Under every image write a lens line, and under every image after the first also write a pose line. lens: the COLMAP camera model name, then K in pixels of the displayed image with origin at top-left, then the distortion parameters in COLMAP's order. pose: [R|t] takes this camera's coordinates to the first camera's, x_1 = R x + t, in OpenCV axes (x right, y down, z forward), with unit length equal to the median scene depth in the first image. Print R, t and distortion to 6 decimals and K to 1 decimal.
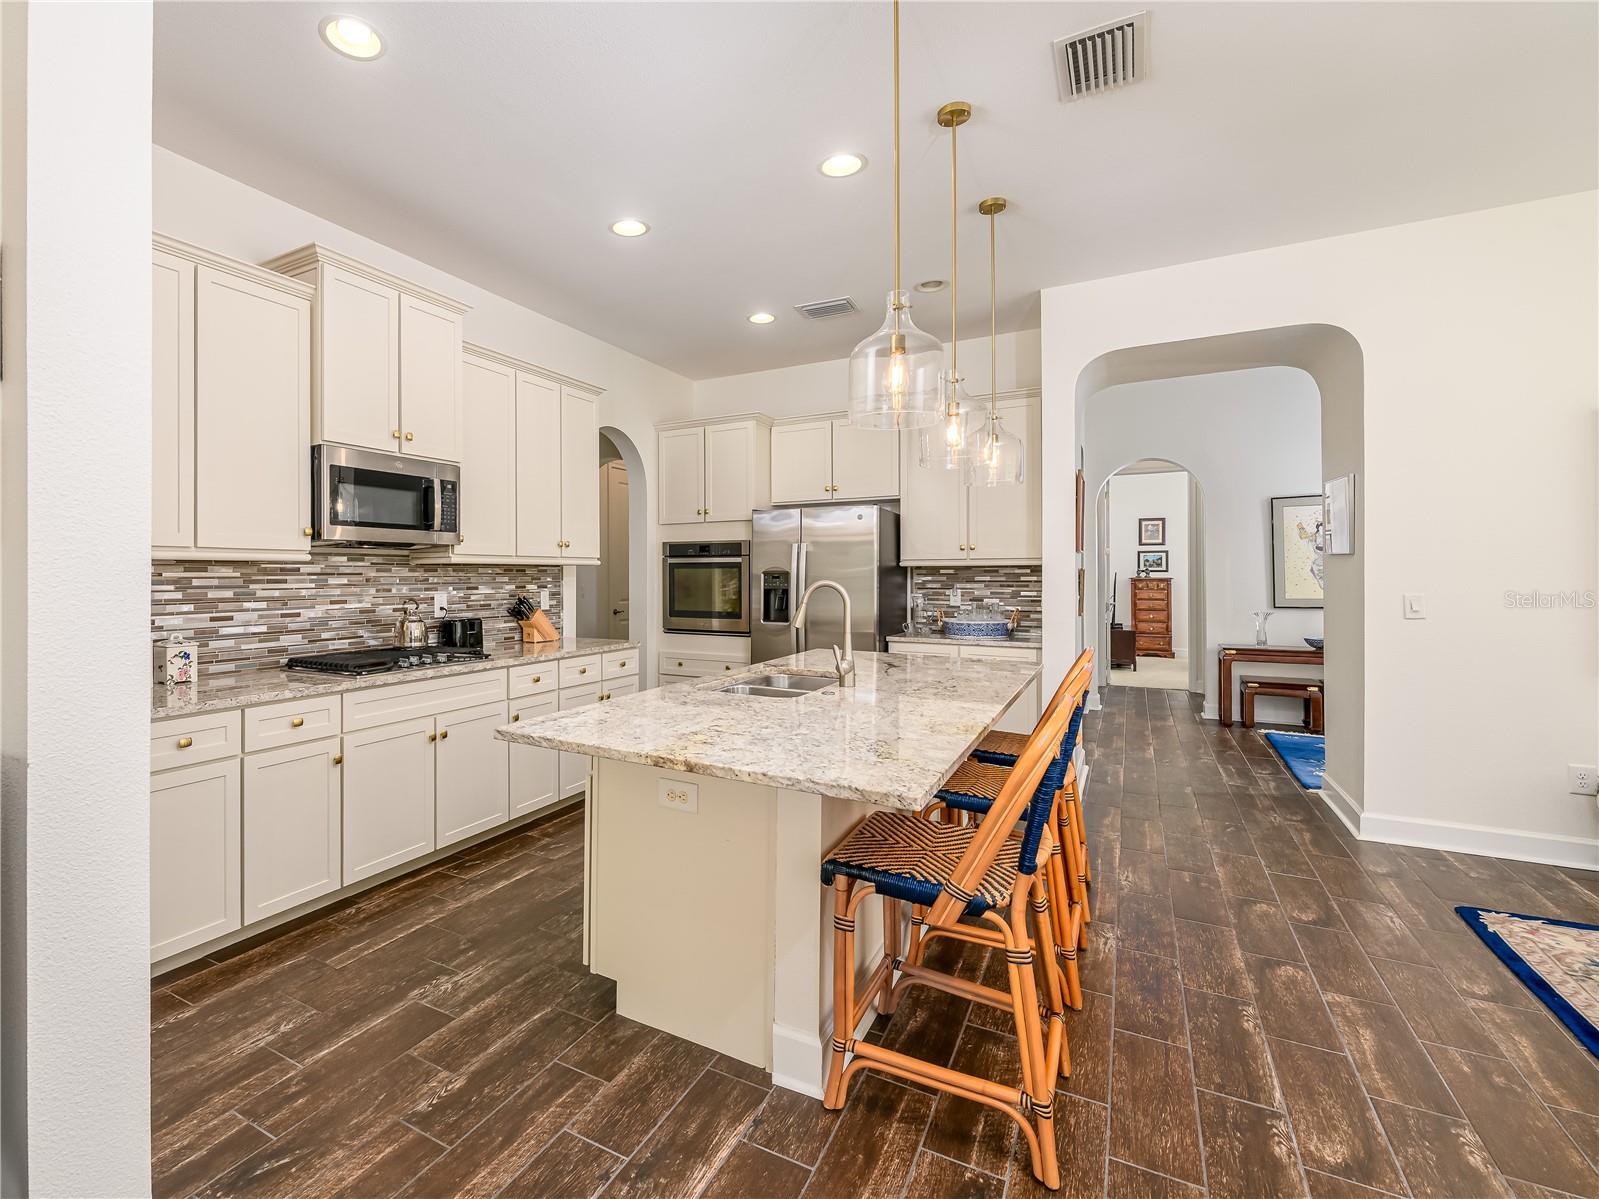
lens RADIAL K [[743.7, 0, 706.9], [0, 743.7, 577.7], [0, 0, 1]] dist [0.000718, -0.000034]
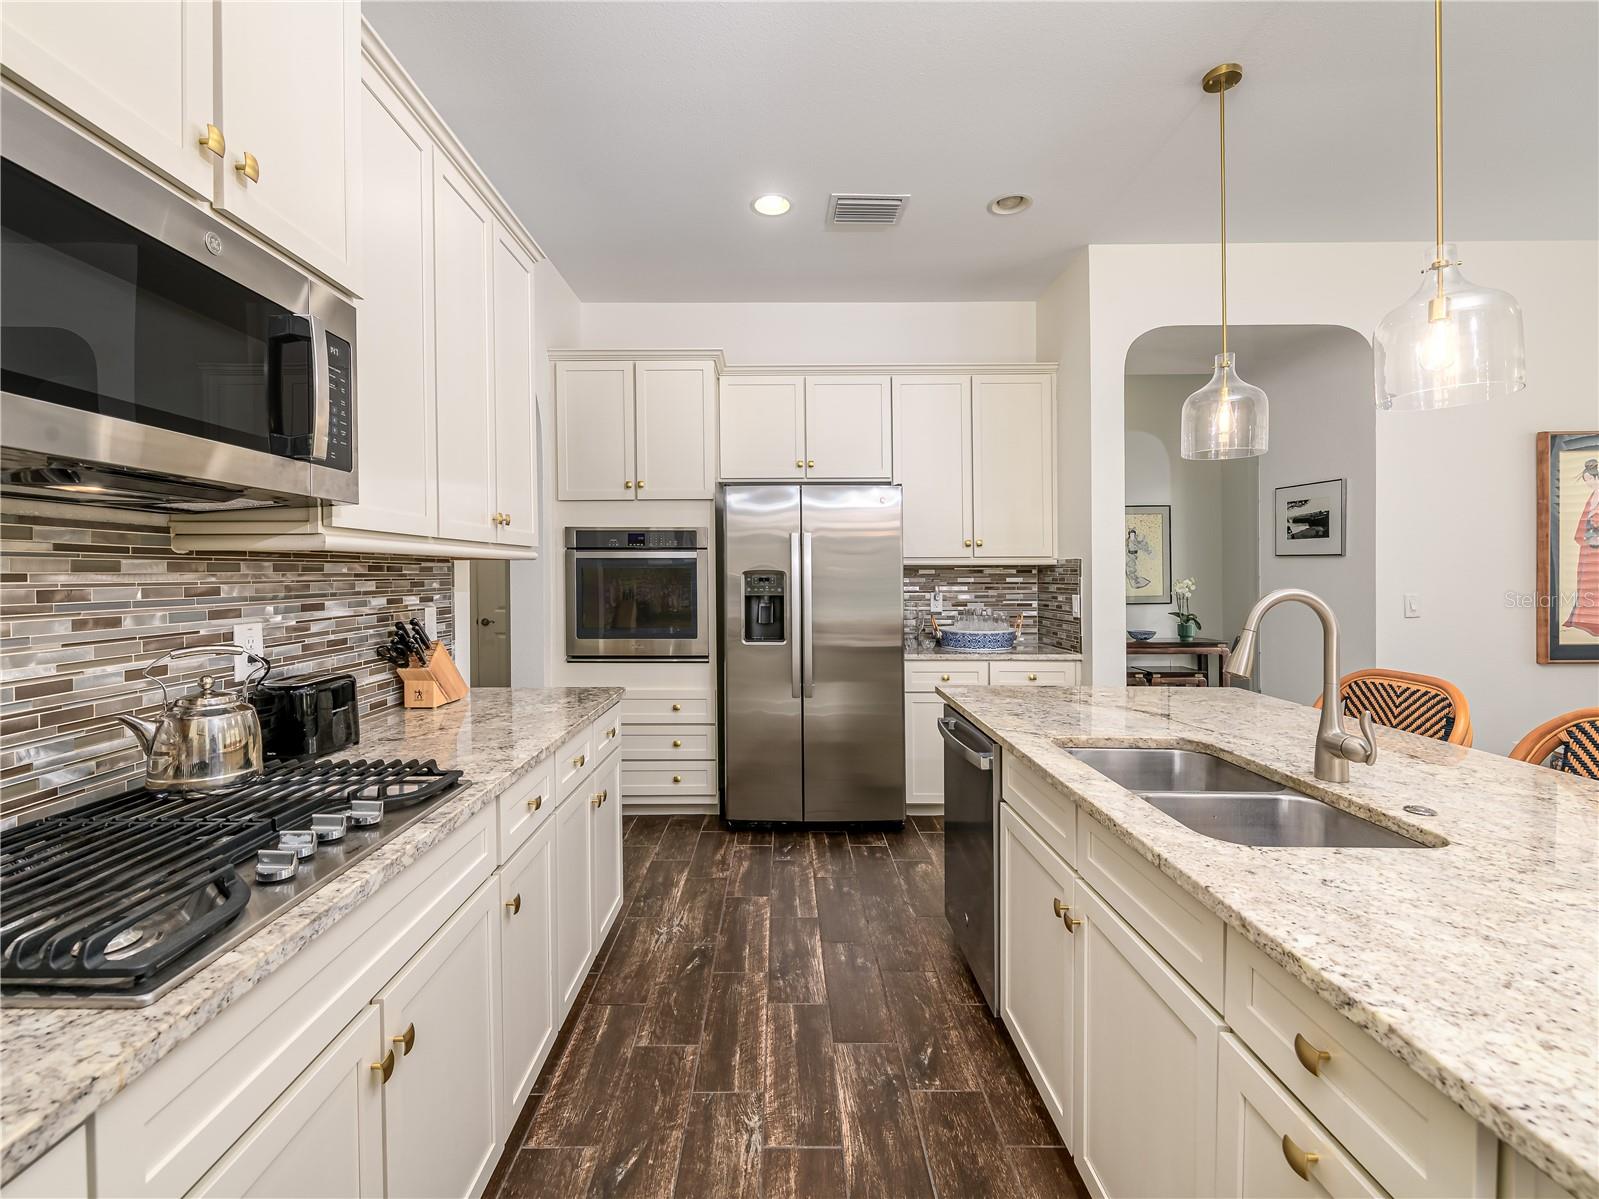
lens RADIAL K [[707.3, 0, 786.6], [0, 707.3, 589.3], [0, 0, 1]] dist [-0.001680, -0.000963]
pose [[0.870900, -0.010500, 0.491349, -0.256287], [0.001950, 0.999838, 0.017909, -0.003736], [-0.491457, -0.014639, 0.870779, 0.446714]]
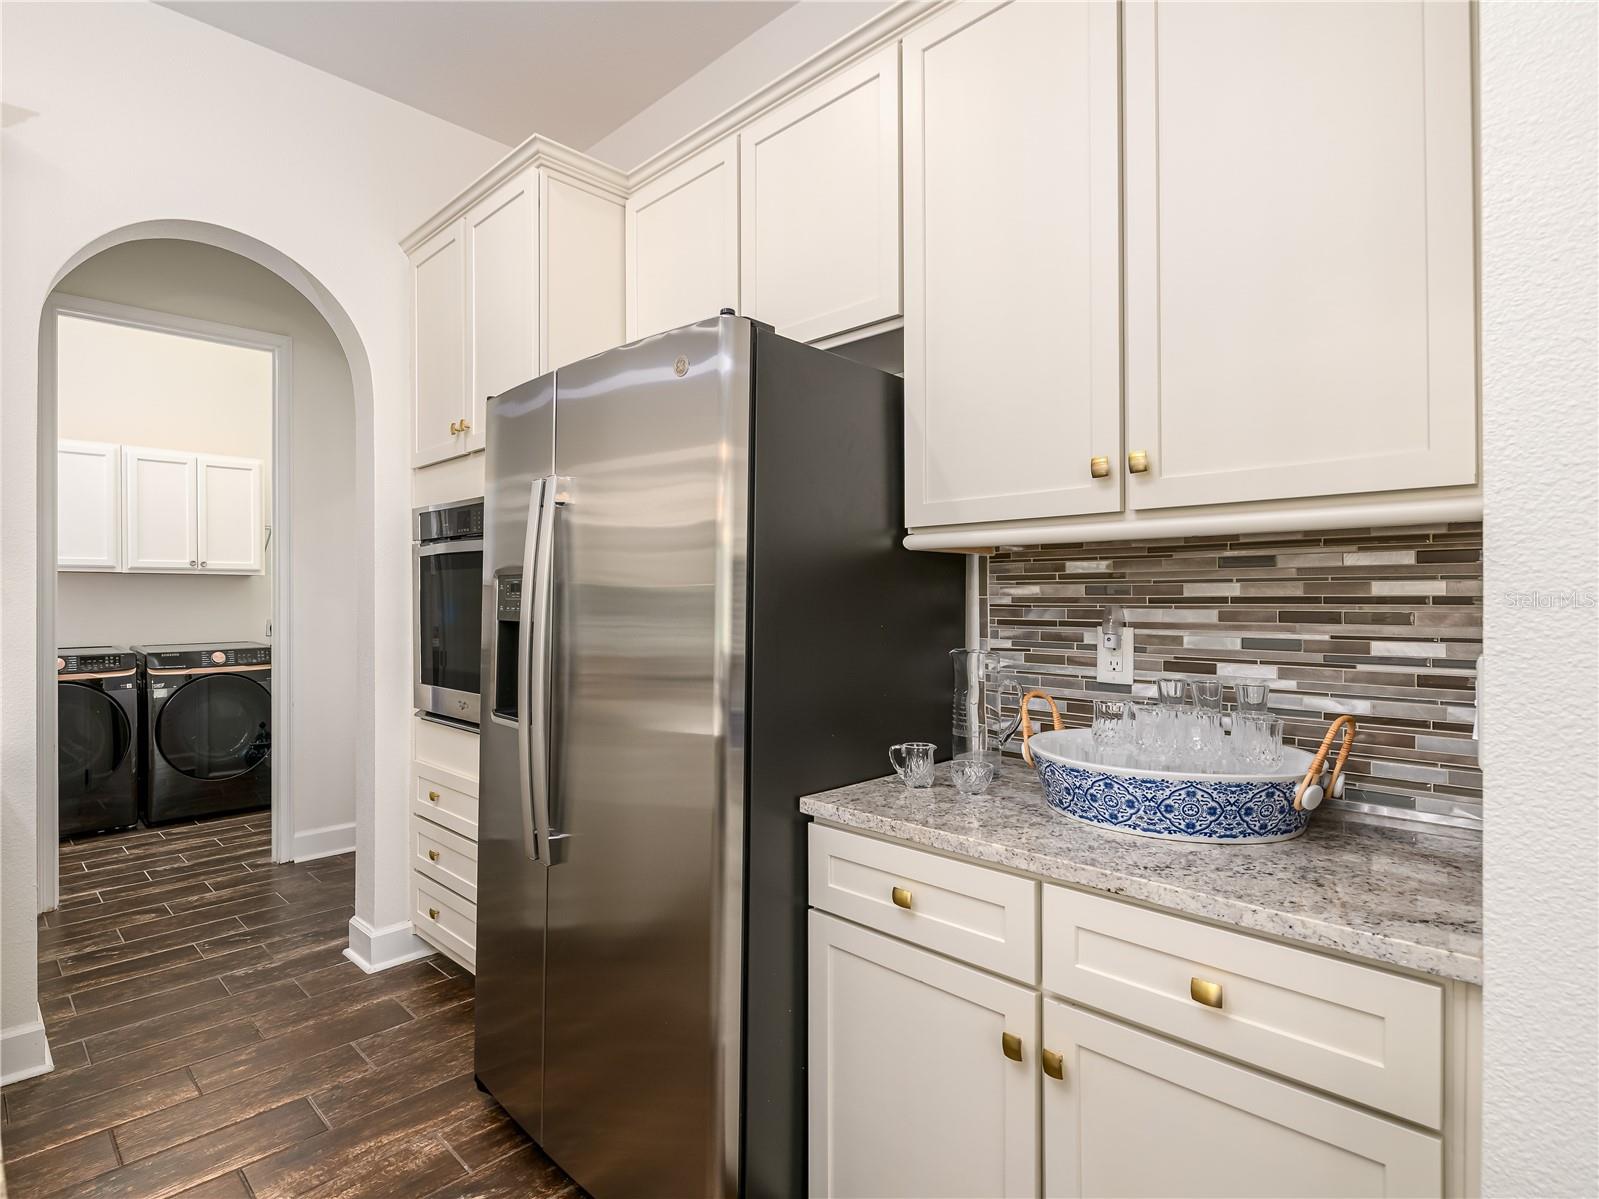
lens RADIAL K [[824.3, 0, 746.8], [0, 824.3, 607.2], [0, 0, 1]] dist [0.000312, 0.001164]
pose [[0.957376, 0.001219, -0.288842, 0.342782], [0.003317, 0.999879, 0.015213, 0.002931], [0.288825, -0.015523, 0.957256, 0.768581]]
